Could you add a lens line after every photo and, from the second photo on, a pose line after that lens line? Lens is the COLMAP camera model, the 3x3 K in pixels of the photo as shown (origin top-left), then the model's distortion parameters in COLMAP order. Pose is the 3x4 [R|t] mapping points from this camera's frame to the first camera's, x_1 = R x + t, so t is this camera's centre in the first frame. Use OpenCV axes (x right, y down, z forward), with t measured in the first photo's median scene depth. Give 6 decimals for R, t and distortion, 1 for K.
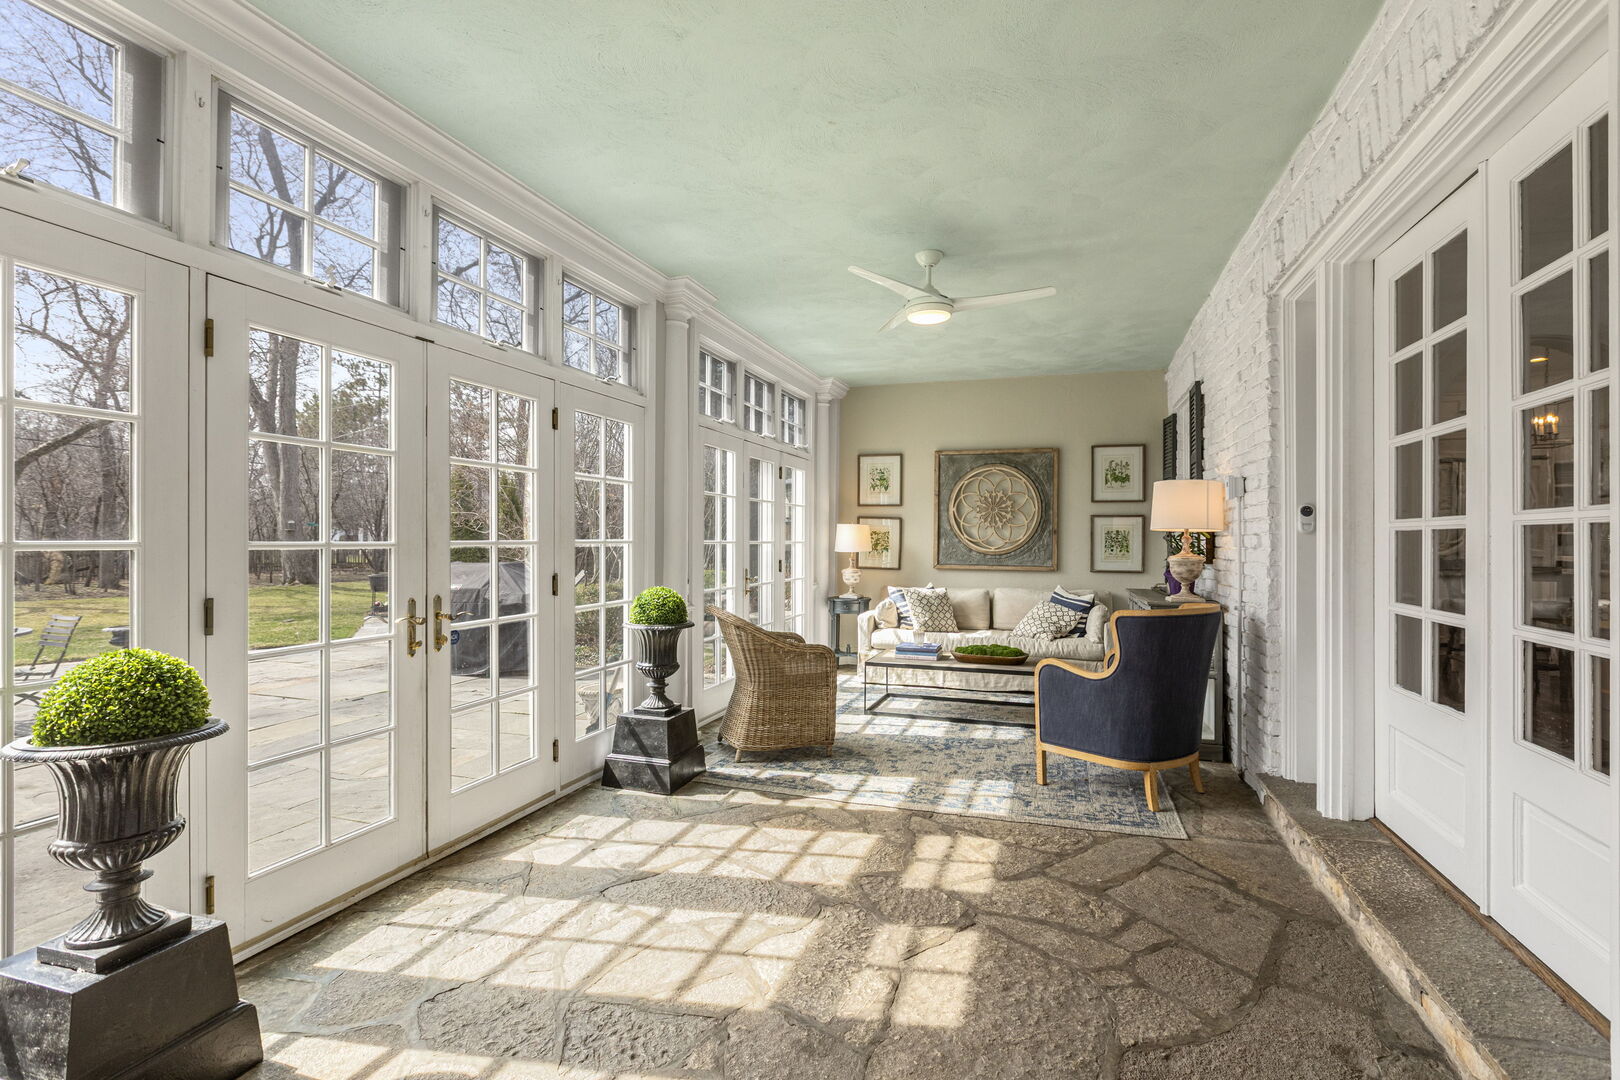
lens RADIAL K [[733.3, 0, 811.7], [0, 733.3, 539.5], [0, 0, 1]] dist [-0.007586, 0.000326]
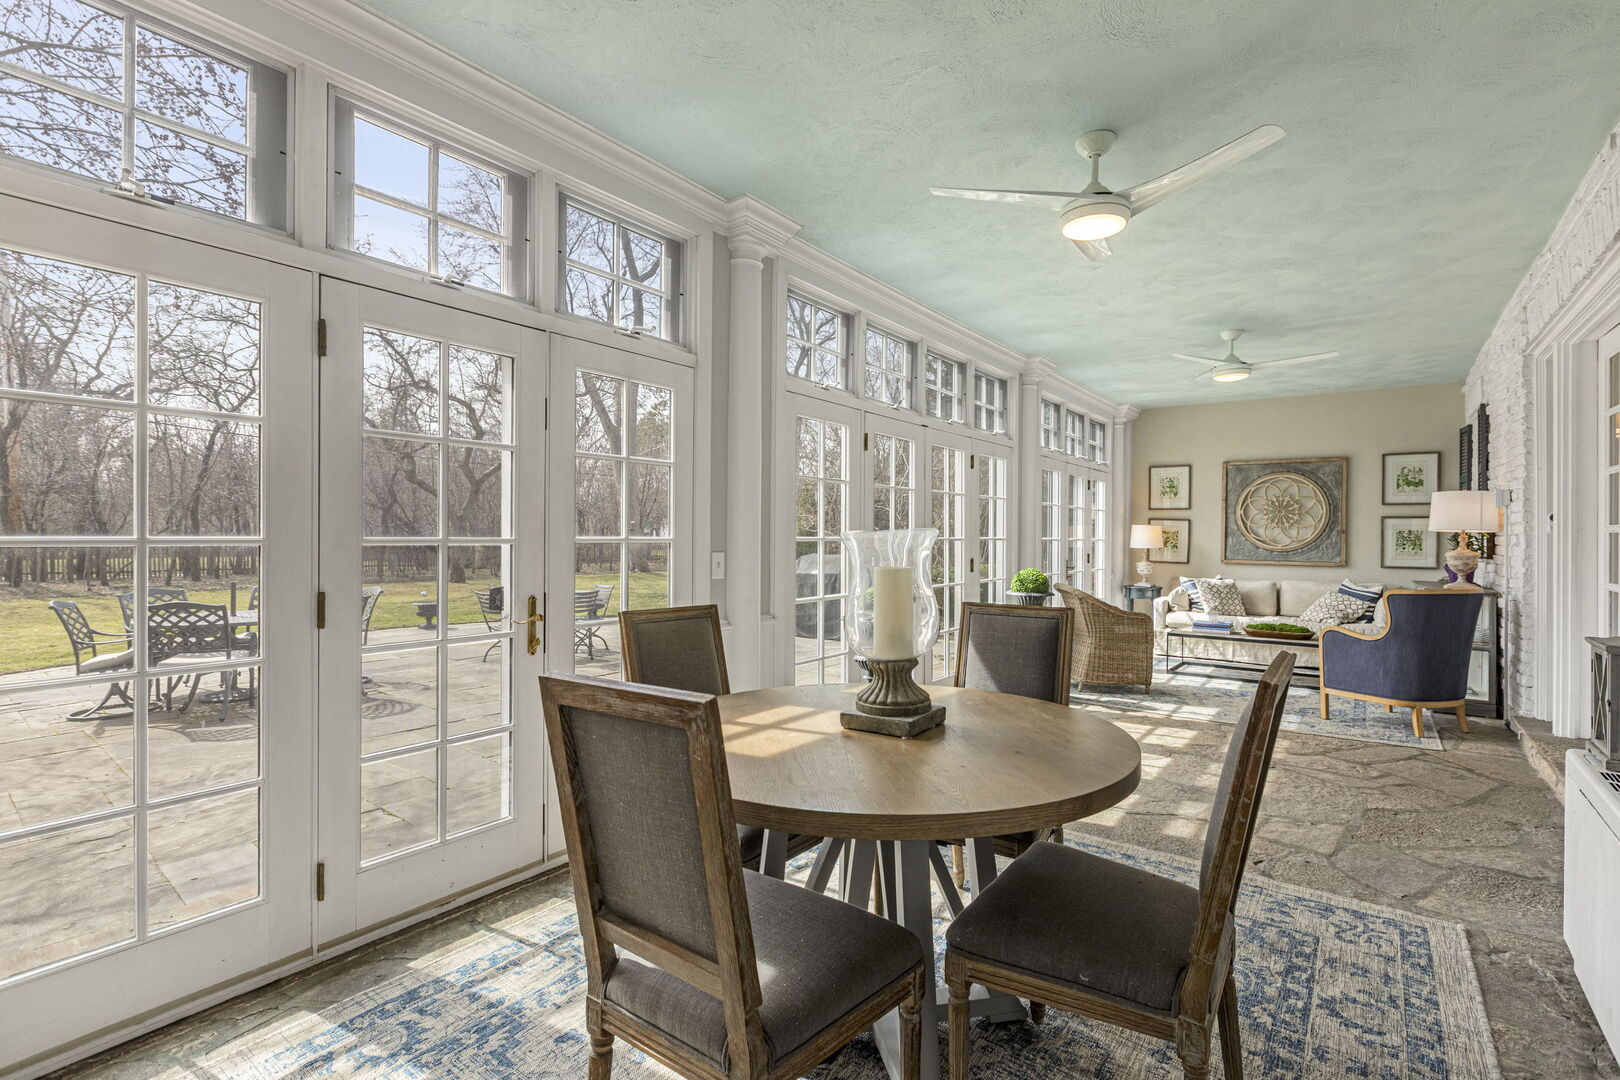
lens RADIAL K [[733.3, 0, 808.0], [0, 733.3, 536.8], [0, 0, 1]] dist [-0.007586, 0.000326]
pose [[0.948051, 0.003199, -0.318104, -0.107850], [-0.003410, 0.999994, -0.000107, 0.000672], [0.318101, 0.001186, 0.948056, -0.386122]]
